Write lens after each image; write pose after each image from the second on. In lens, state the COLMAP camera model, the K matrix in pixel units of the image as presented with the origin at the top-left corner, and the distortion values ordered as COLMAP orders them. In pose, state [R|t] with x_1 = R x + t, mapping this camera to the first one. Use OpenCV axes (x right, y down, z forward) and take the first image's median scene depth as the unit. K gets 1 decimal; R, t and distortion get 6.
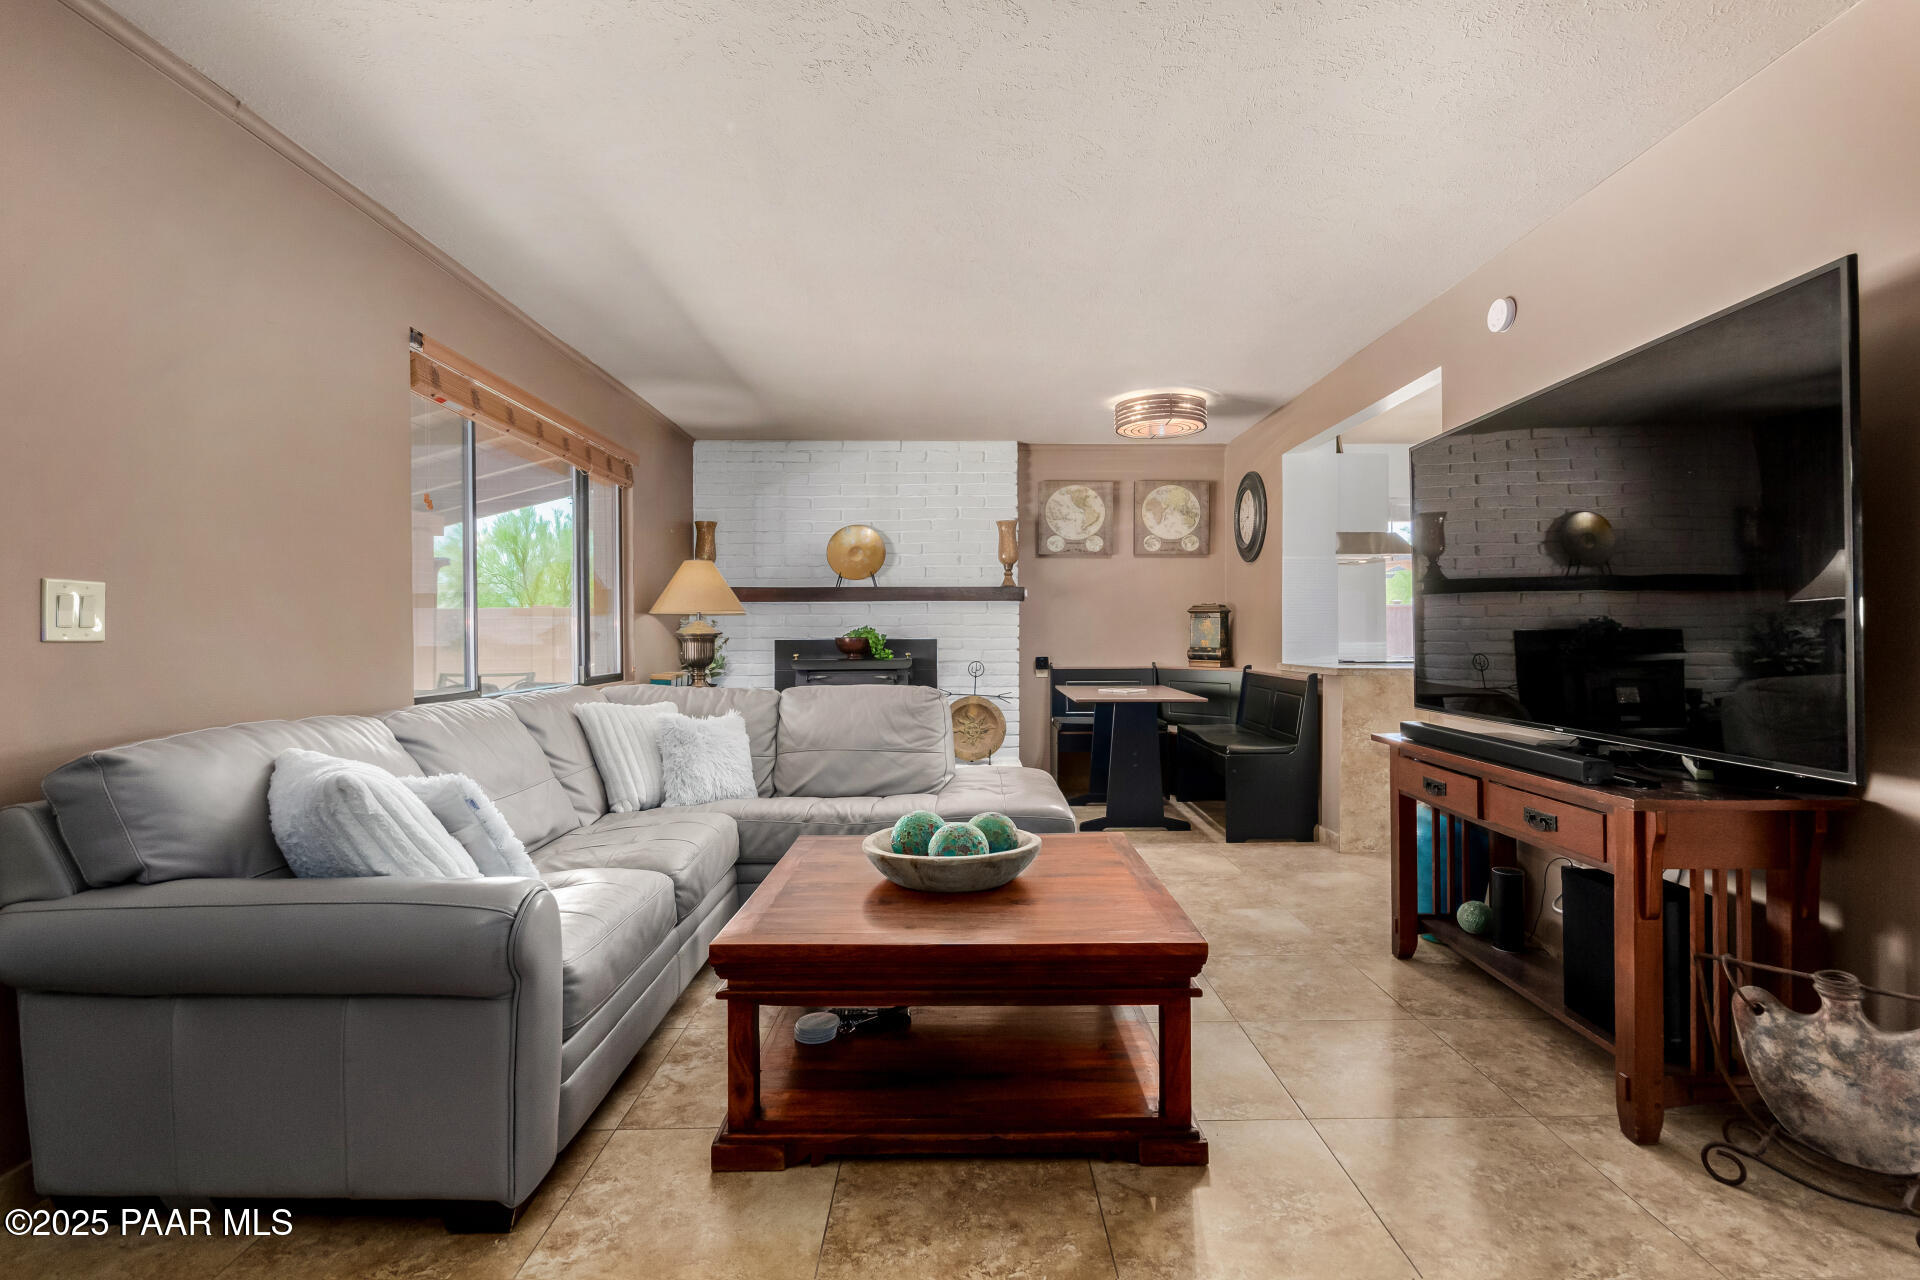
lens RADIAL K [[906.9, 0, 969.6], [0, 906.9, 638.6], [0, 0, 1]] dist [-0.002040, 0.004957]
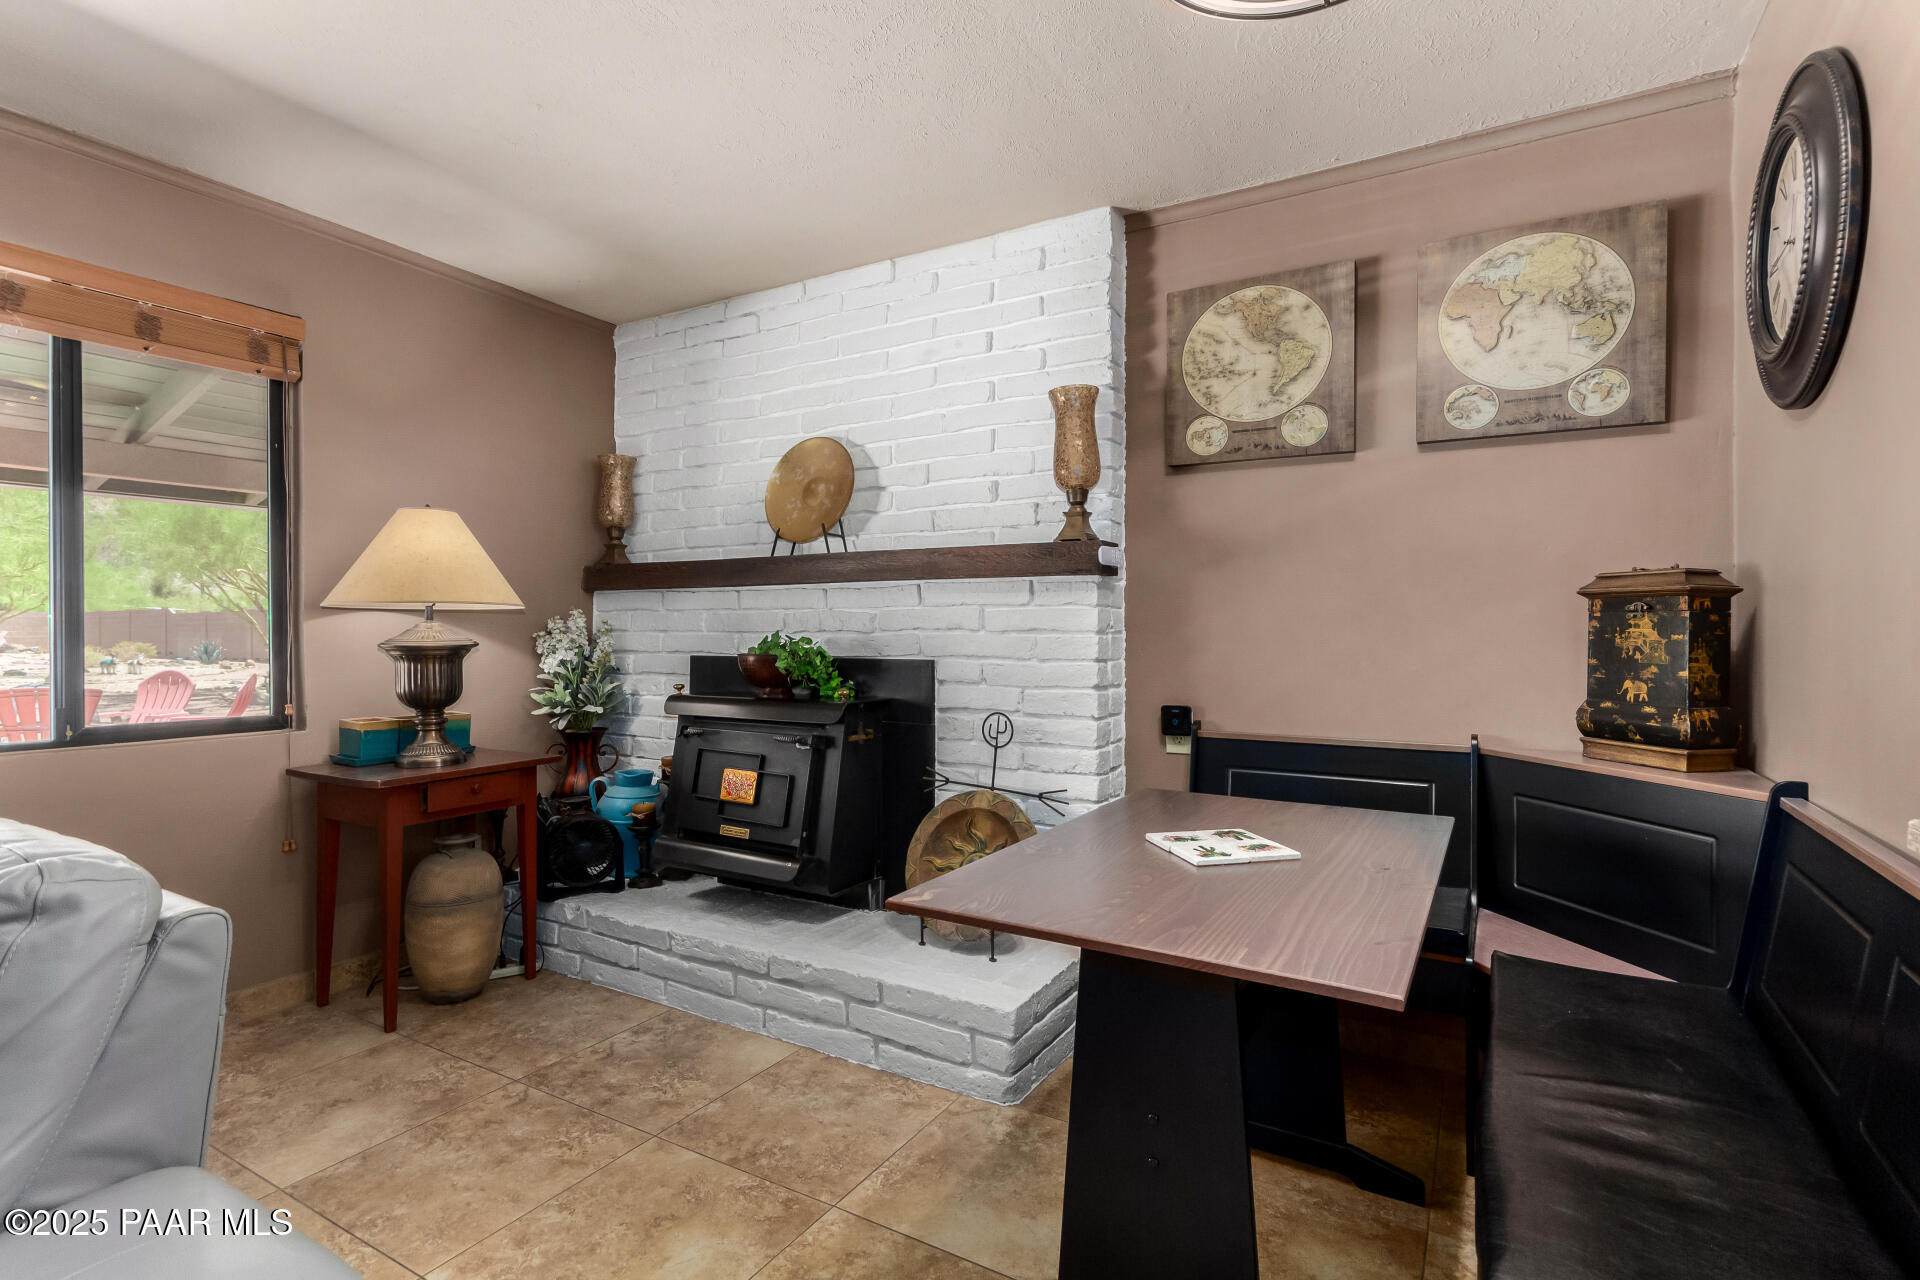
lens RADIAL K [[906.9, 0, 972.8], [0, 906.9, 632.8], [0, 0, 1]] dist [-0.002040, 0.004957]
pose [[0.860956, 0.007544, -0.508623, 0.254878], [-0.009080, 0.999959, -0.000539, -0.015600], [0.508598, 0.005082, 0.860989, 0.695461]]
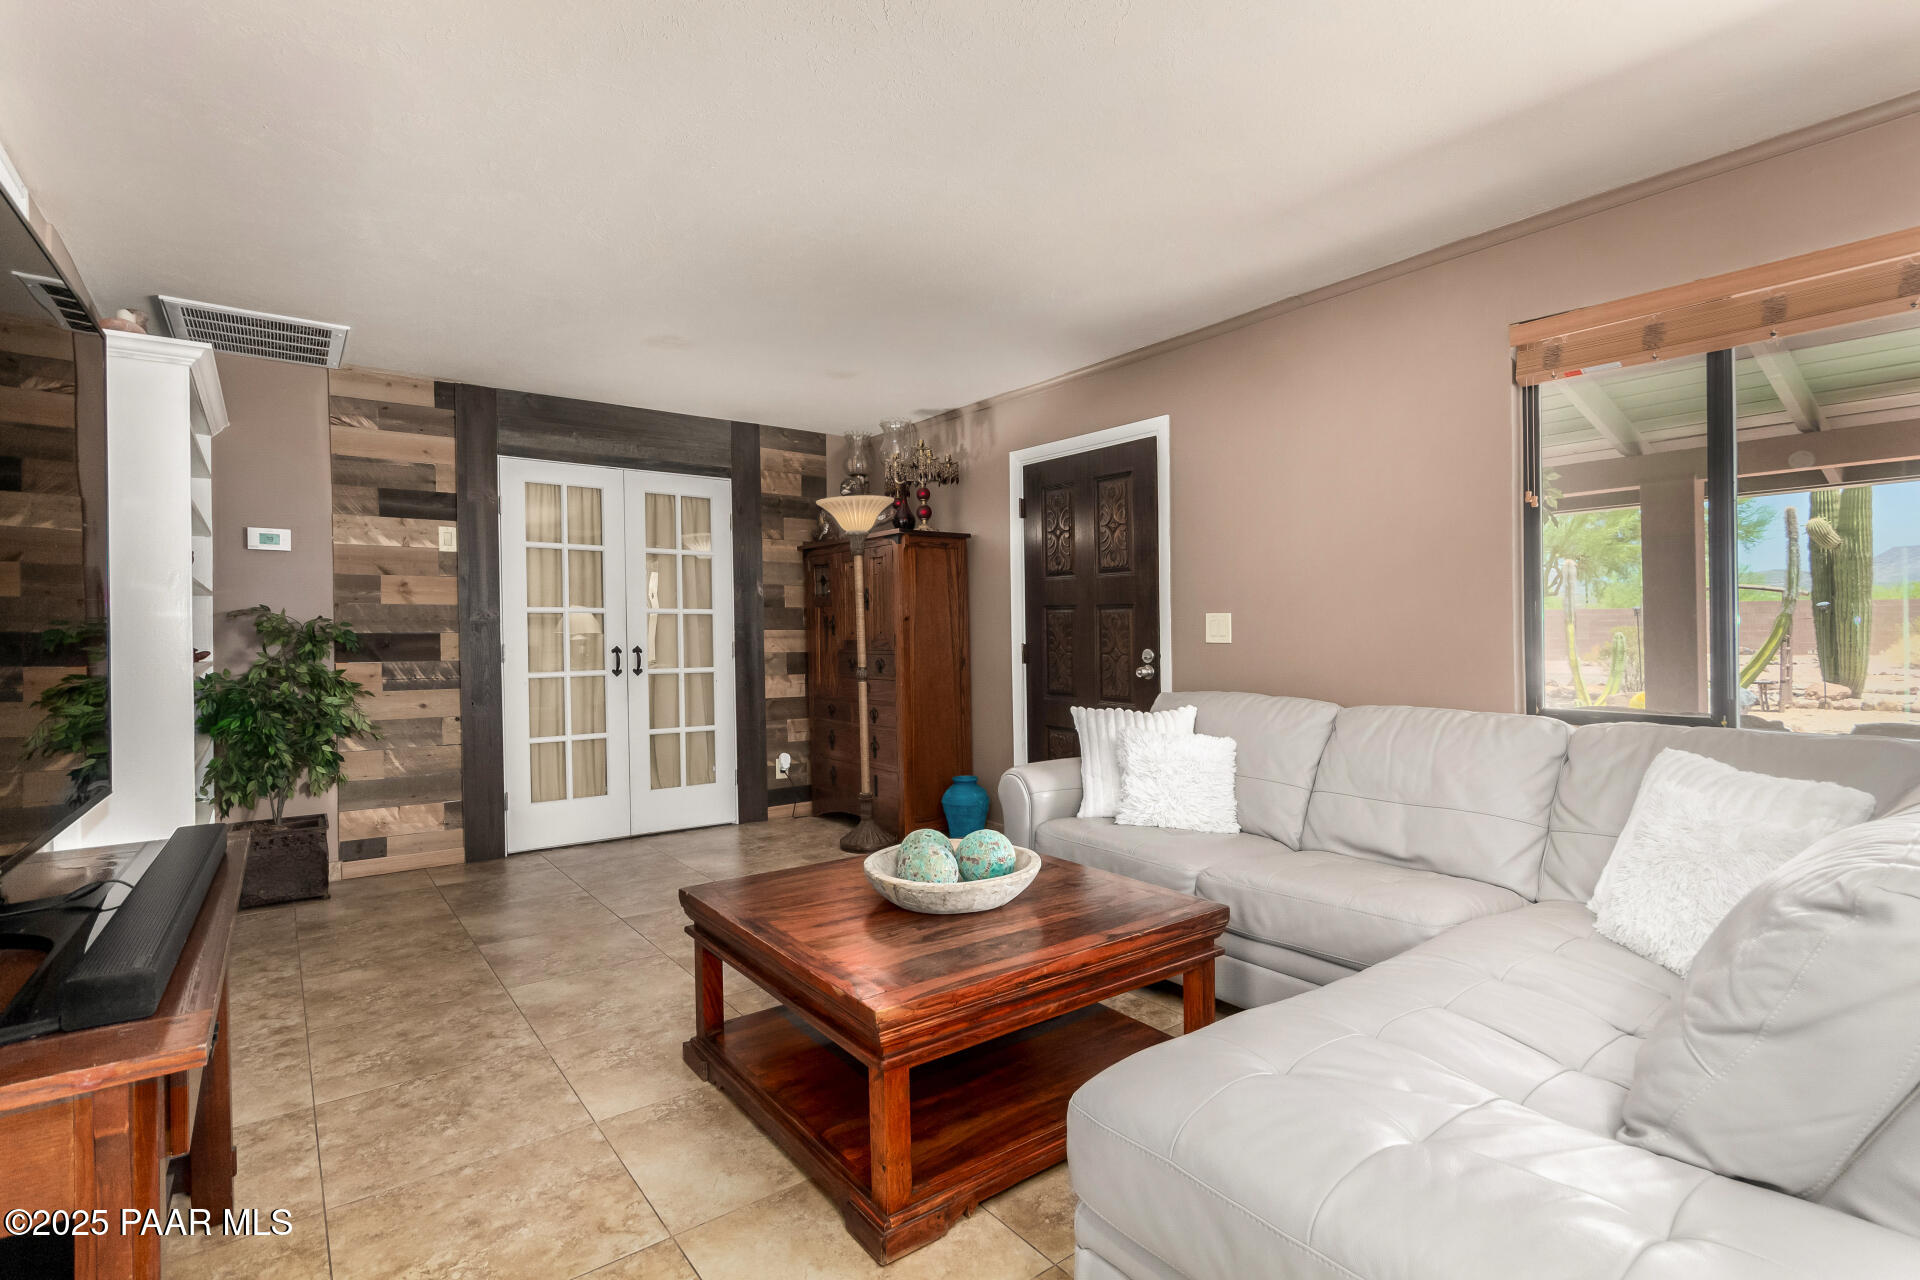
lens RADIAL K [[906.9, 0, 978.7], [0, 906.9, 651.3], [0, 0, 1]] dist [-0.002040, 0.004957]
pose [[-0.799499, 0.023234, -0.600218, 0.250671], [0.006765, 0.999537, 0.029680, -0.015293], [0.600629, 0.019669, -0.799286, 0.829892]]
